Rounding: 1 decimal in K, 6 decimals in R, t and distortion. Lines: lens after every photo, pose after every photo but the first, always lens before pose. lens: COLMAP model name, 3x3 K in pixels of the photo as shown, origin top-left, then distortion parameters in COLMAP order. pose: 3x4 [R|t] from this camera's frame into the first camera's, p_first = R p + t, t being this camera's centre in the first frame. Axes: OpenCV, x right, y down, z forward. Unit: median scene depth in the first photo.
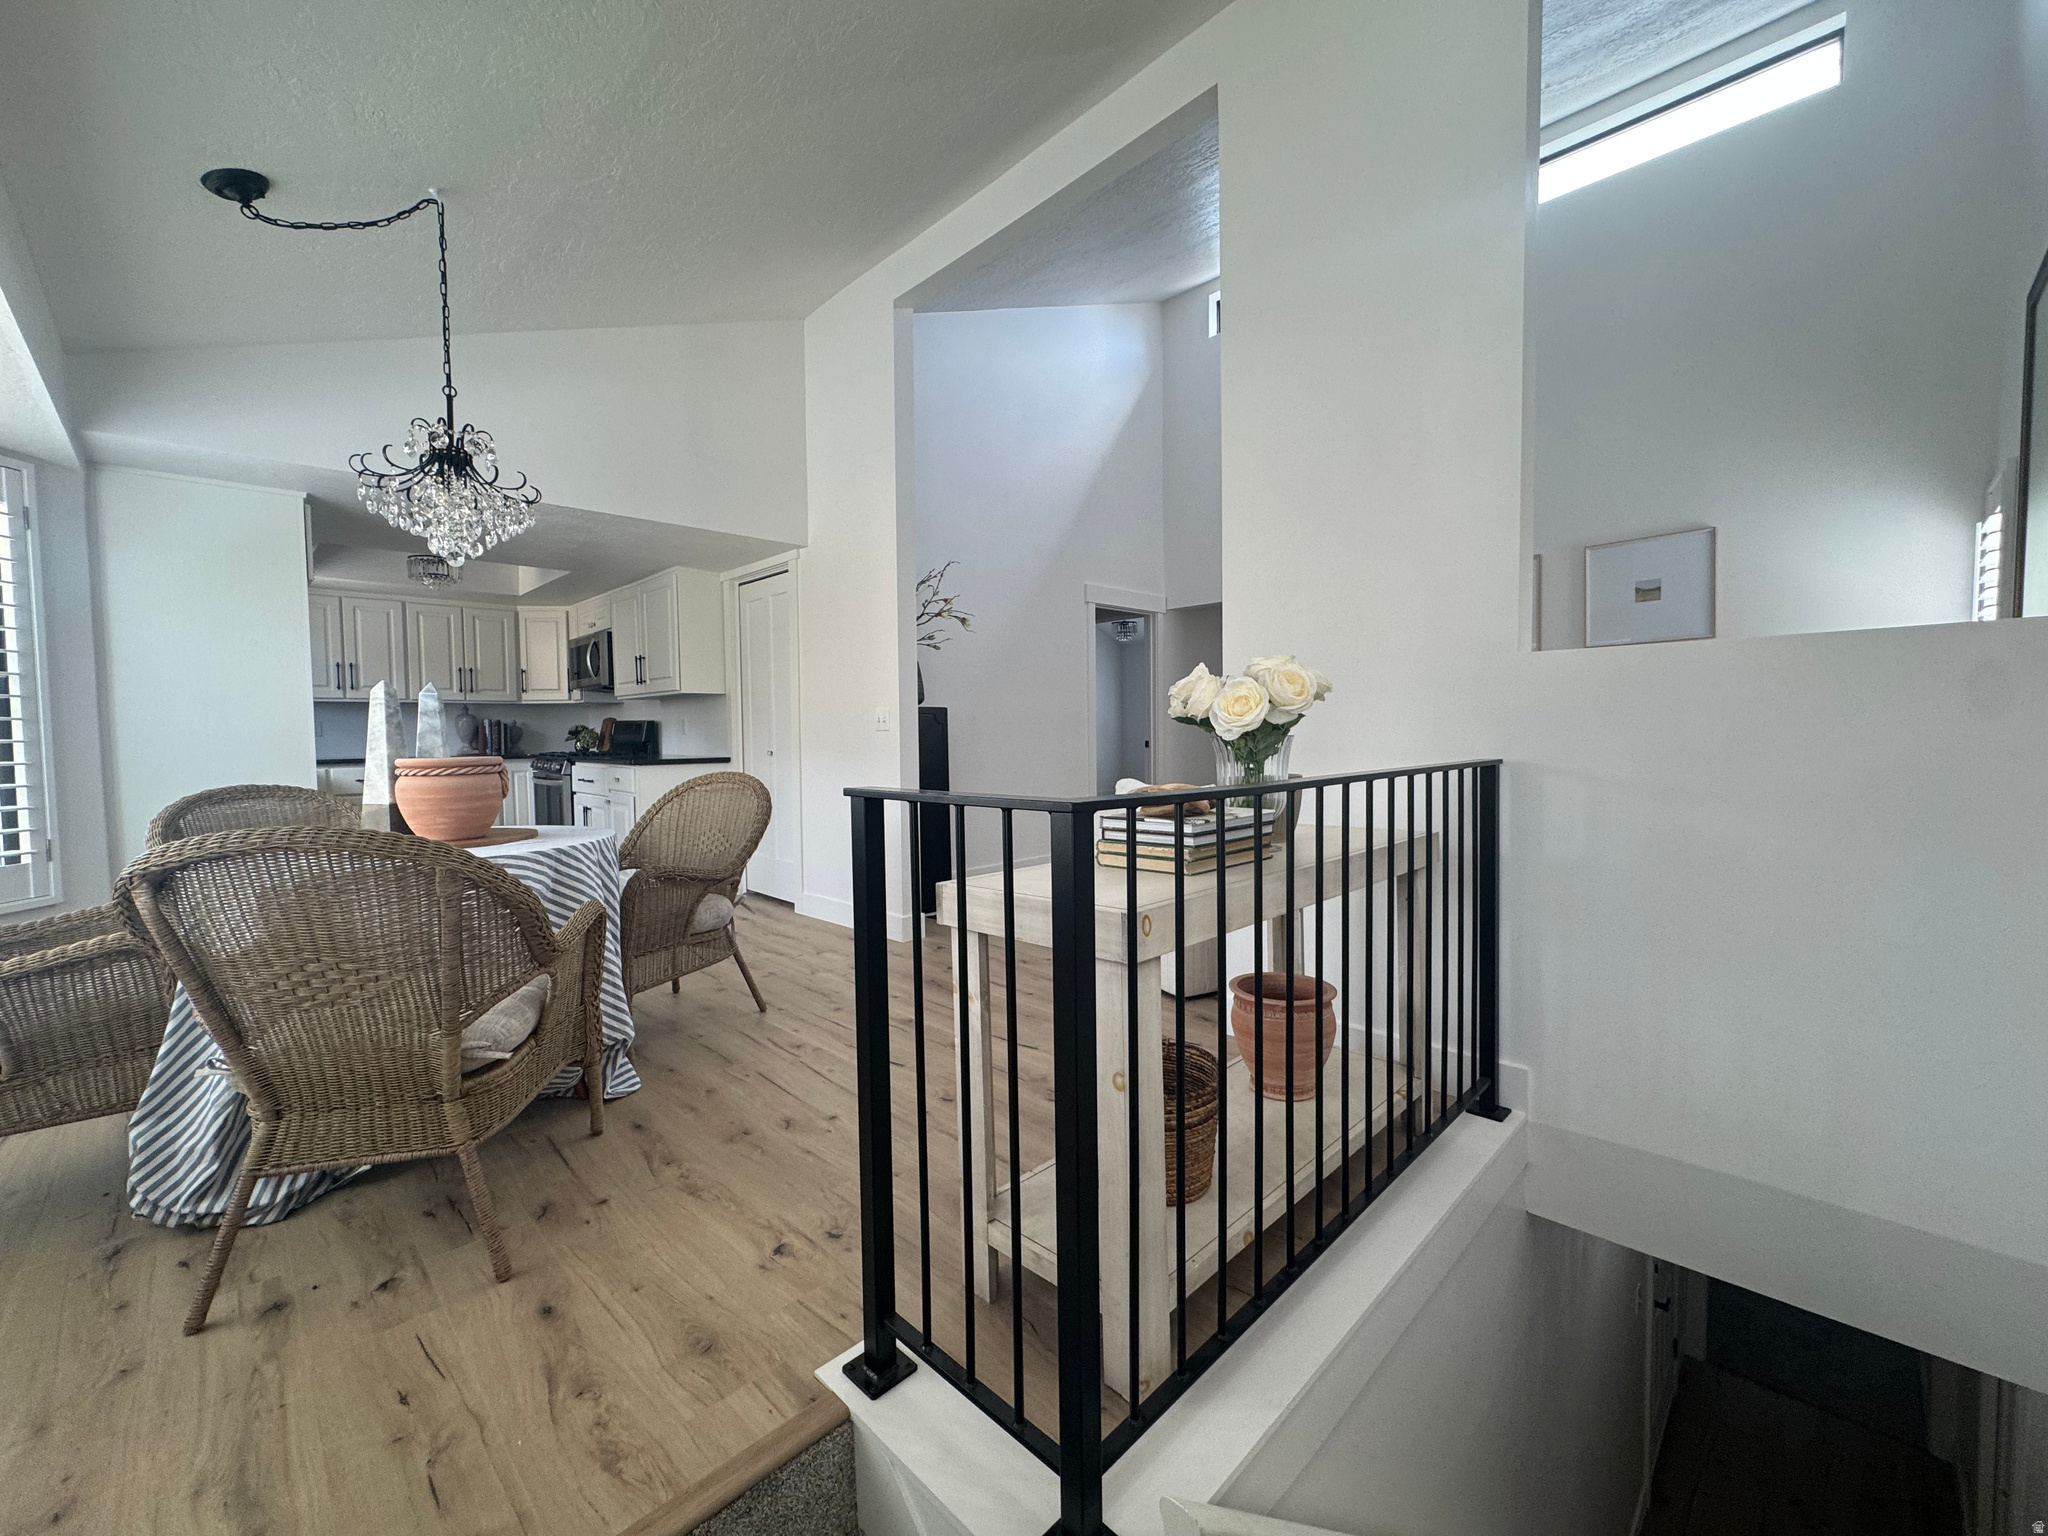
lens RADIAL K [[814.3, 0, 1024.2], [0, 814.3, 766.4], [0, 0, 1]] dist [-0.004593, 0.000666]
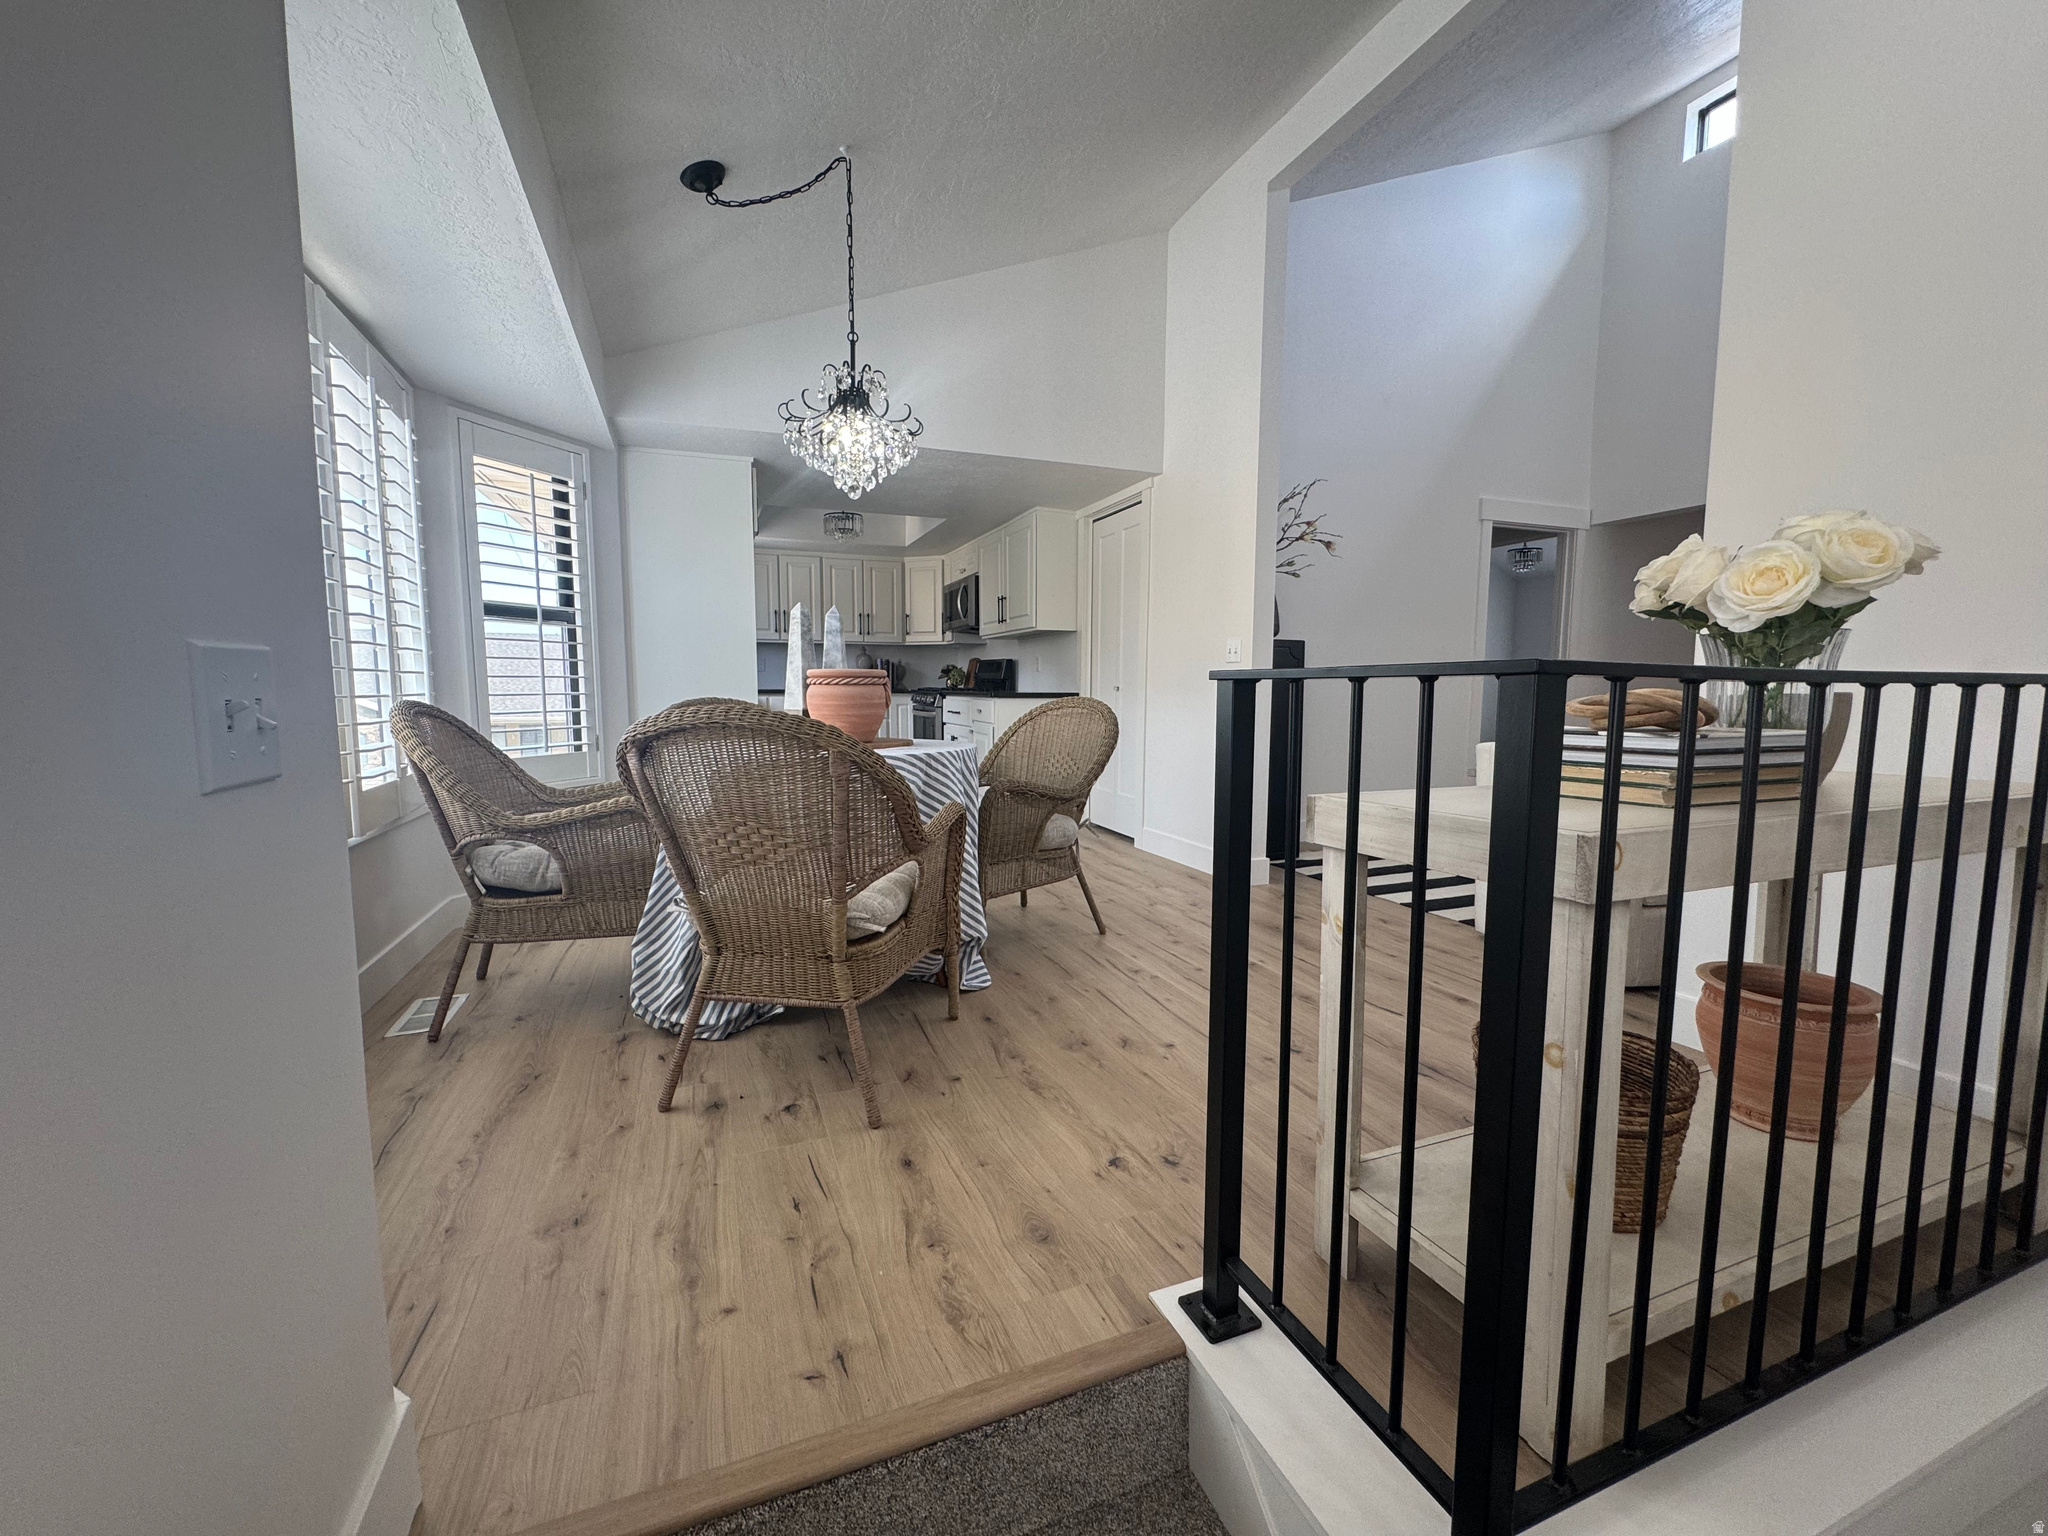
lens RADIAL K [[814.3, 0, 1023.3], [0, 814.3, 767.5], [0, 0, 1]] dist [-0.004593, 0.000666]
pose [[0.916392, 0.054182, -0.396598, -0.029259], [-0.031578, 0.997494, 0.063311, 0.046347], [0.399035, -0.045494, 0.915807, 0.060590]]
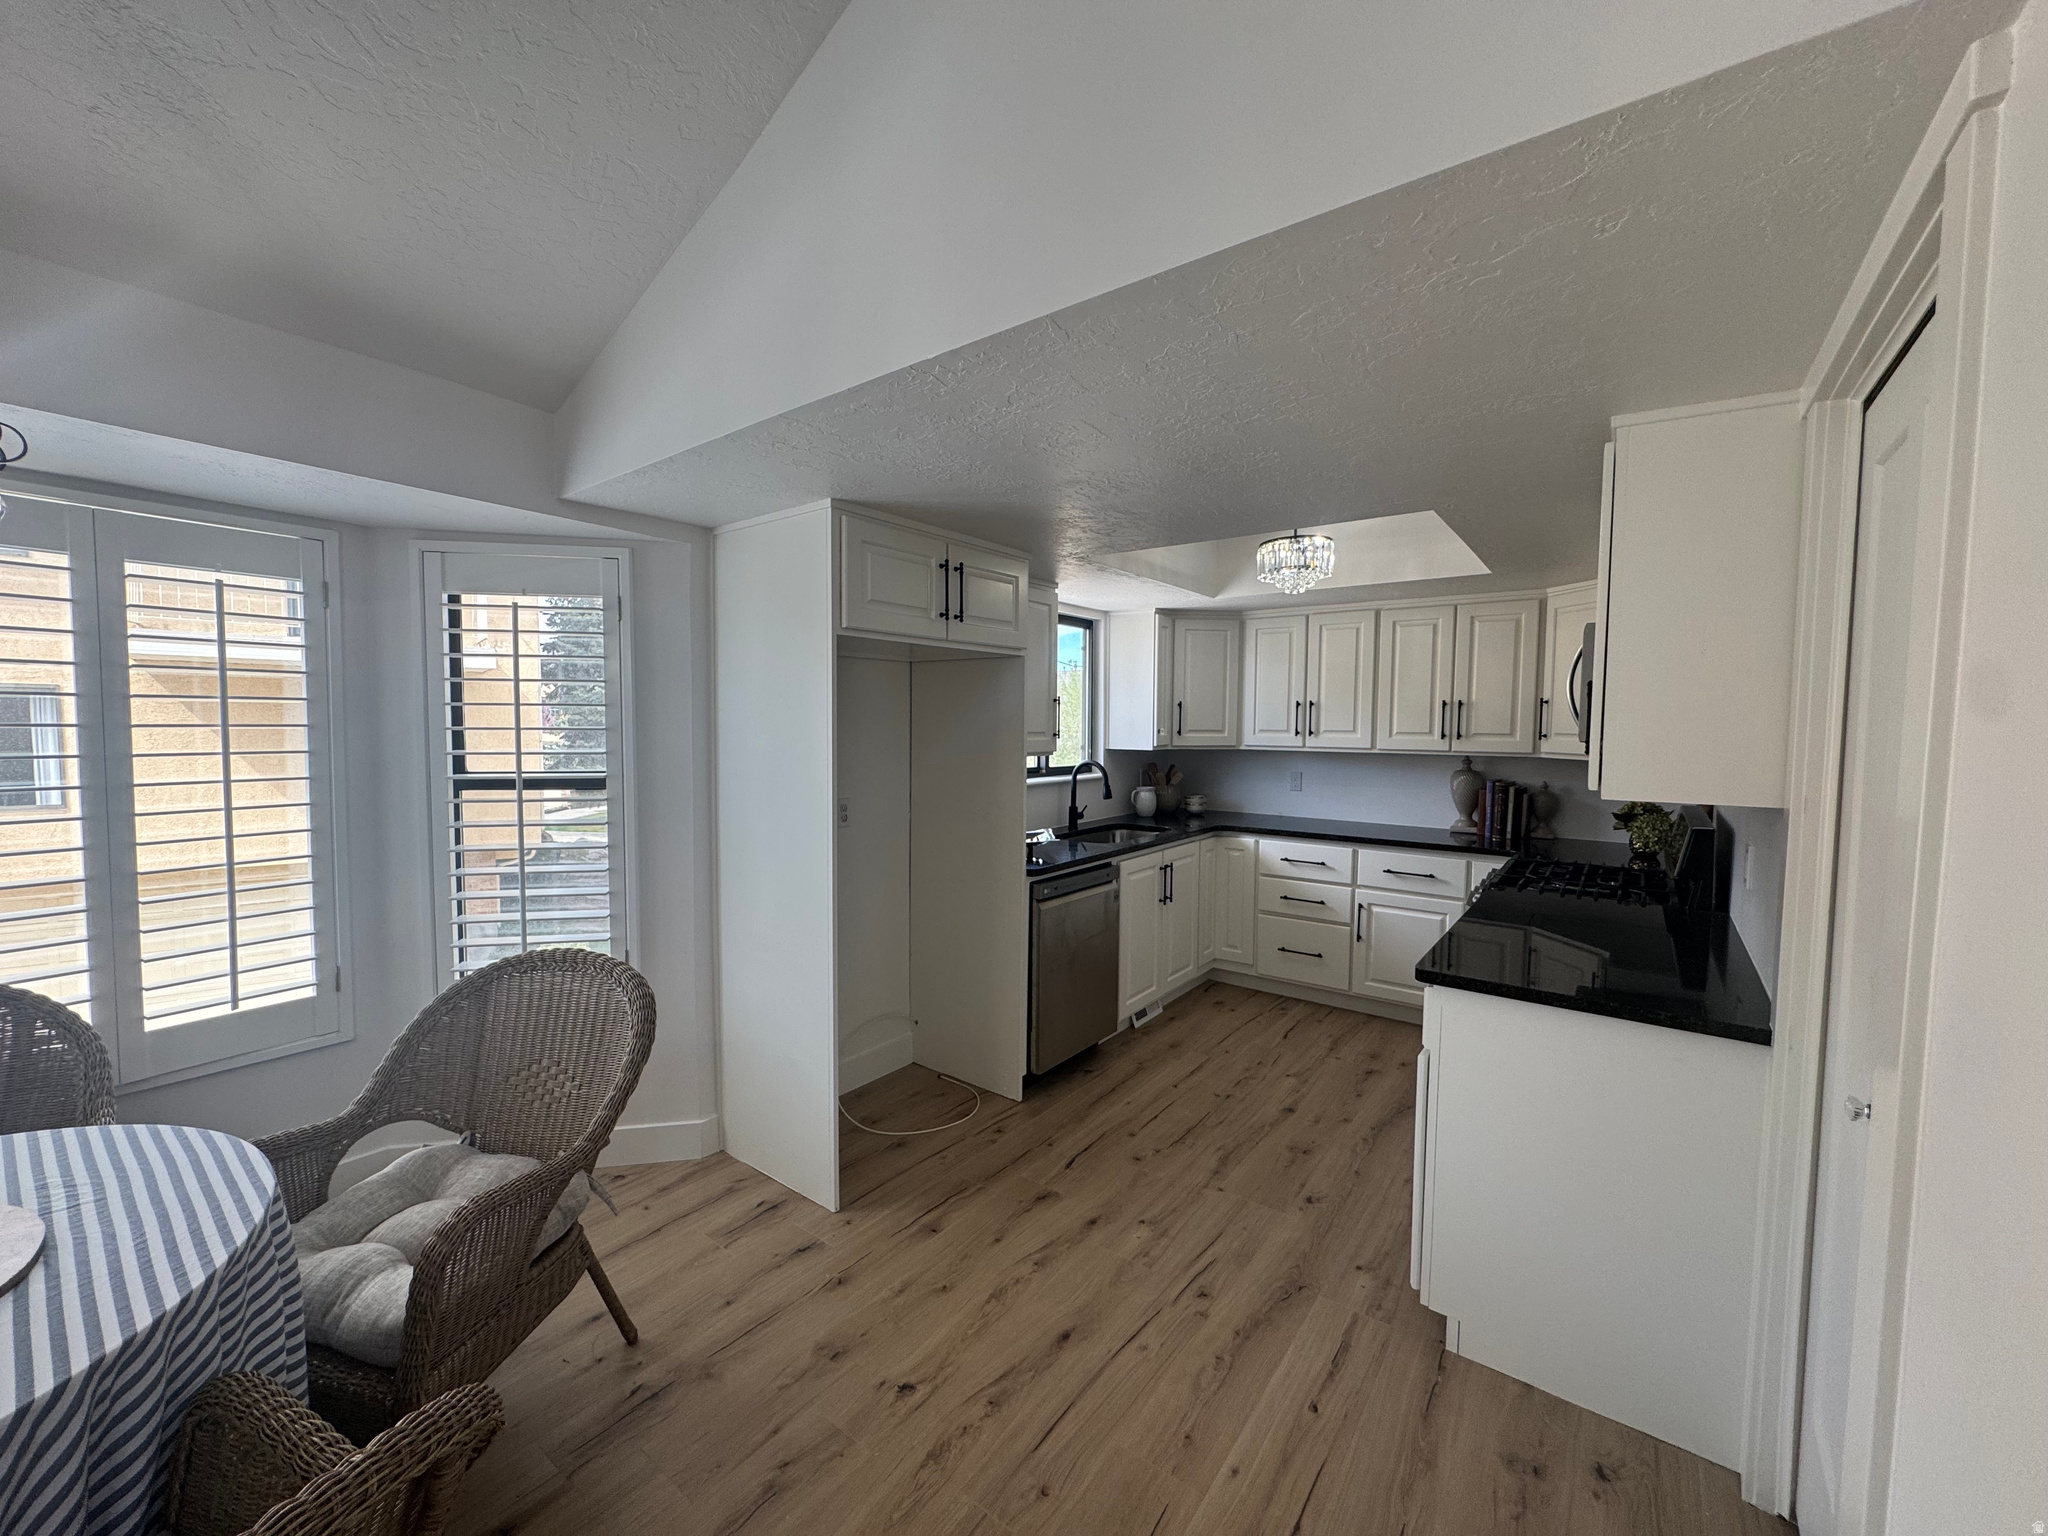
lens RADIAL K [[814.3, 0, 1019.6], [0, 814.3, 772.8], [0, 0, 1]] dist [-0.004593, 0.000666]
pose [[0.128071, 0.071041, -0.989217, -0.268668], [-0.052176, 0.996533, 0.064812, -0.245587], [0.990392, 0.043313, 0.131334, 1.618147]]
